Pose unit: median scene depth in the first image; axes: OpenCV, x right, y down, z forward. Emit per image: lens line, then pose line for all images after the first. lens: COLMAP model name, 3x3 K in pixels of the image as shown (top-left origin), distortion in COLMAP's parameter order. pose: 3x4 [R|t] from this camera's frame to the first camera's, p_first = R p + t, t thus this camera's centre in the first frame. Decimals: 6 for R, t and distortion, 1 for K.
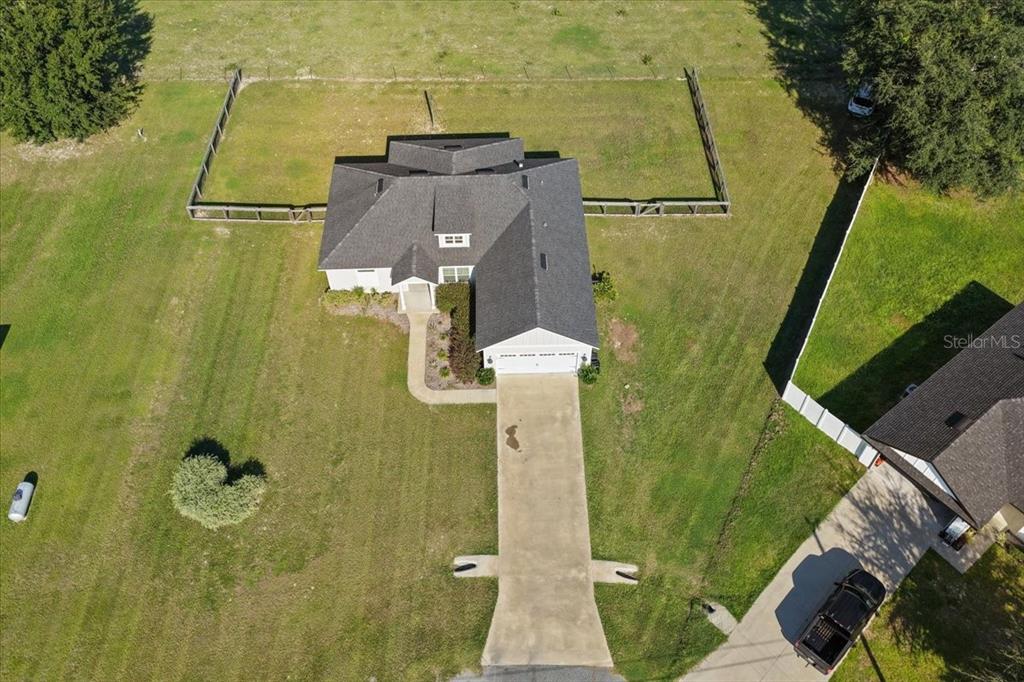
lens RADIAL K [[845.2, 0, 510.7], [0, 845.2, 344.4], [0, 0, 1]] dist [-0.011350, 0.045822]
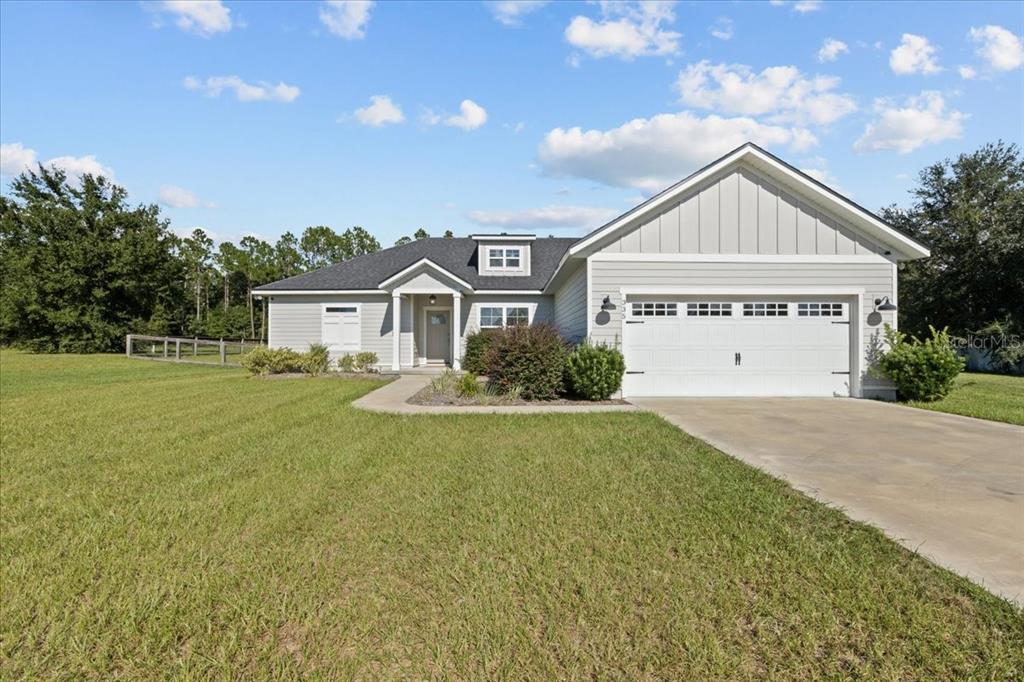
lens RADIAL K [[469.3, 0, 511.0], [0, 469.3, 338.1], [0, 0, 1]] dist [0.002631, -0.000363]
pose [[0.999800, 0.007201, -0.018675, -0.058996], [-0.019212, 0.606890, -0.794554, 0.175756], [0.005612, 0.794753, 0.606907, 0.888541]]
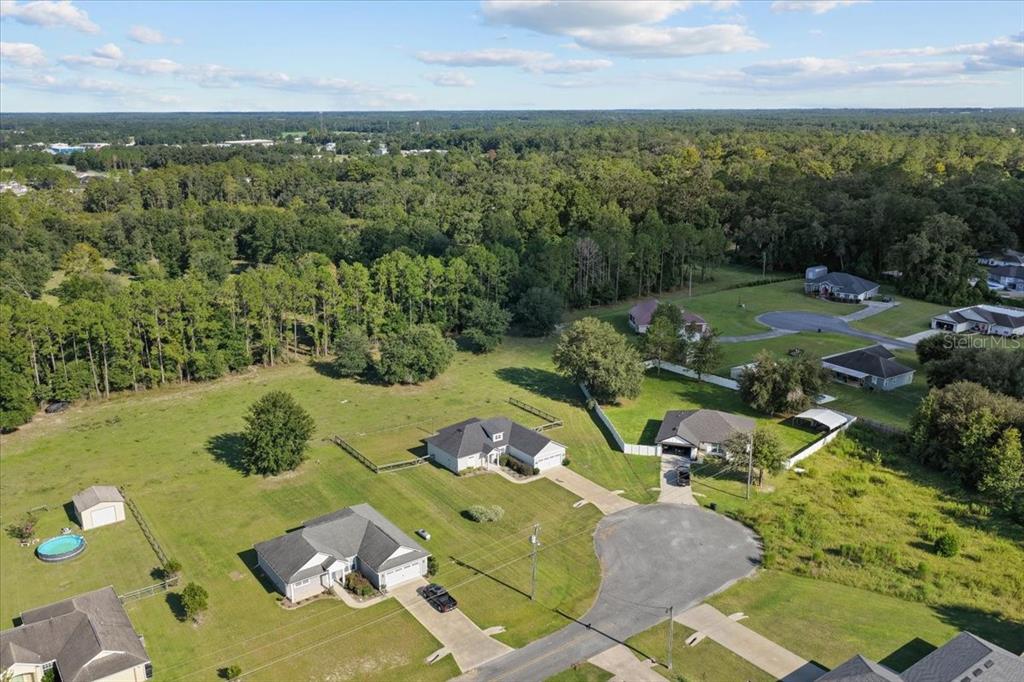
lens RADIAL K [[845.2, 0, 510.7], [0, 845.2, 344.4], [0, 0, 1]] dist [-0.011350, 0.045822]
pose [[0.822818, -0.148252, 0.548628, -1.505438], [0.444343, 0.769676, -0.458430, 0.920405], [-0.354303, 0.620983, 0.699178, -1.082119]]
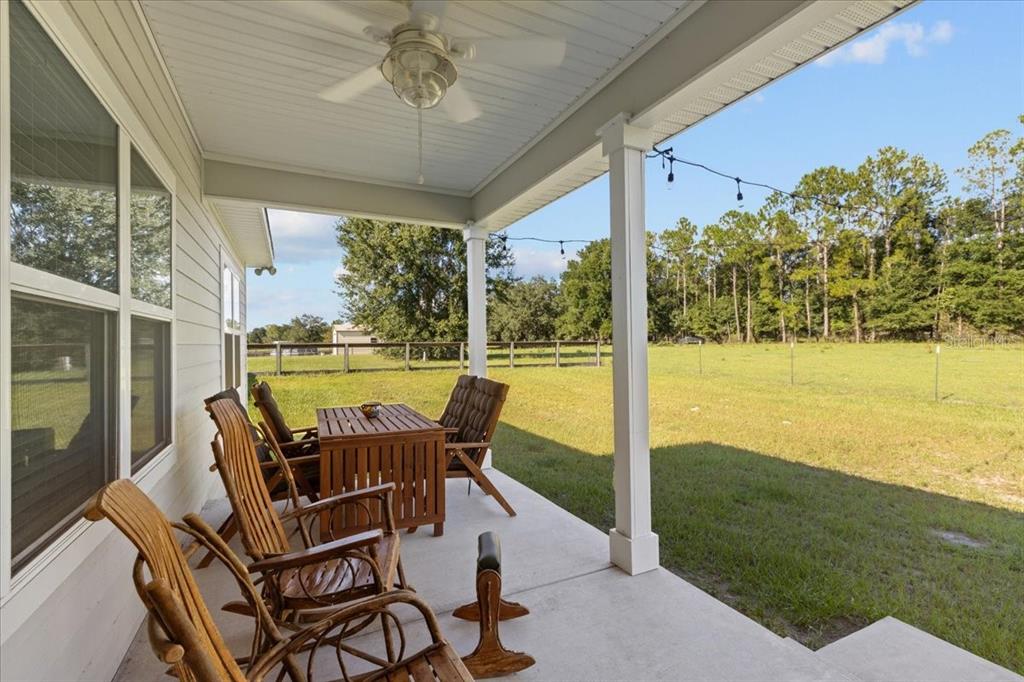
lens RADIAL K [[455.5, 0, 512.0], [0, 455.5, 341.0], [0, 0, 1]] dist [0.001779, 0.000168]
pose [[0.420358, -0.003257, -0.907353, -0.083130], [-0.709562, 0.622084, -0.330958, -0.231272], [0.565527, 0.782944, 0.259187, 1.209833]]
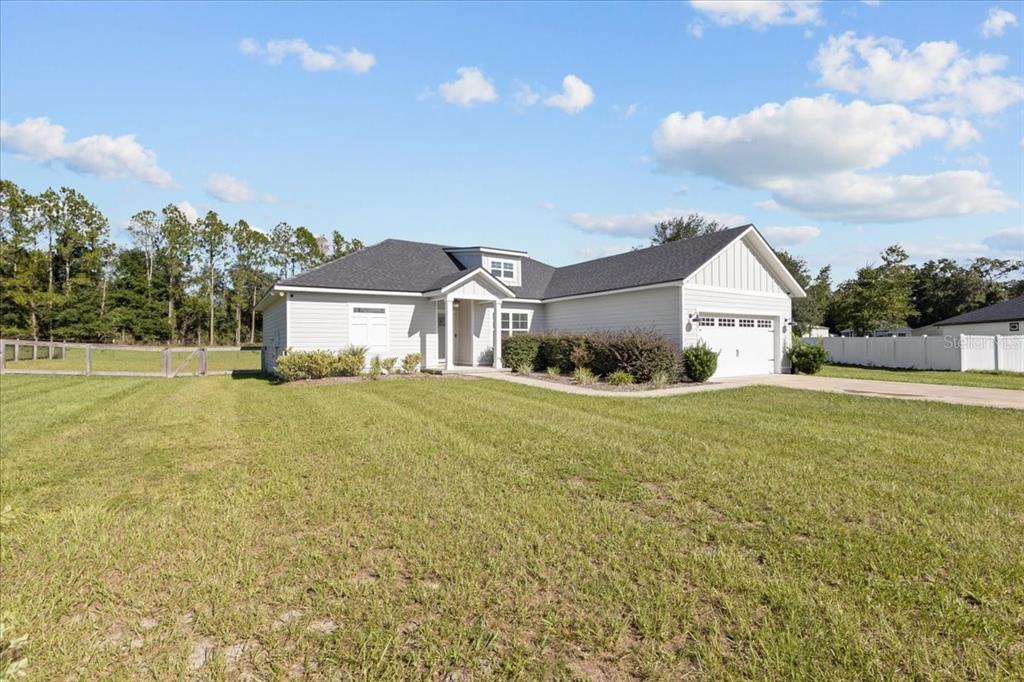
lens RADIAL K [[456.2, 0, 510.5], [0, 456.2, 339.4], [0, 0, 1]] dist [0.001041, -0.000285]
pose [[0.857193, 0.005925, 0.514961, -0.260081], [0.404141, 0.612035, -0.679767, 0.166909], [-0.319201, 0.790808, 0.522238, 0.894349]]
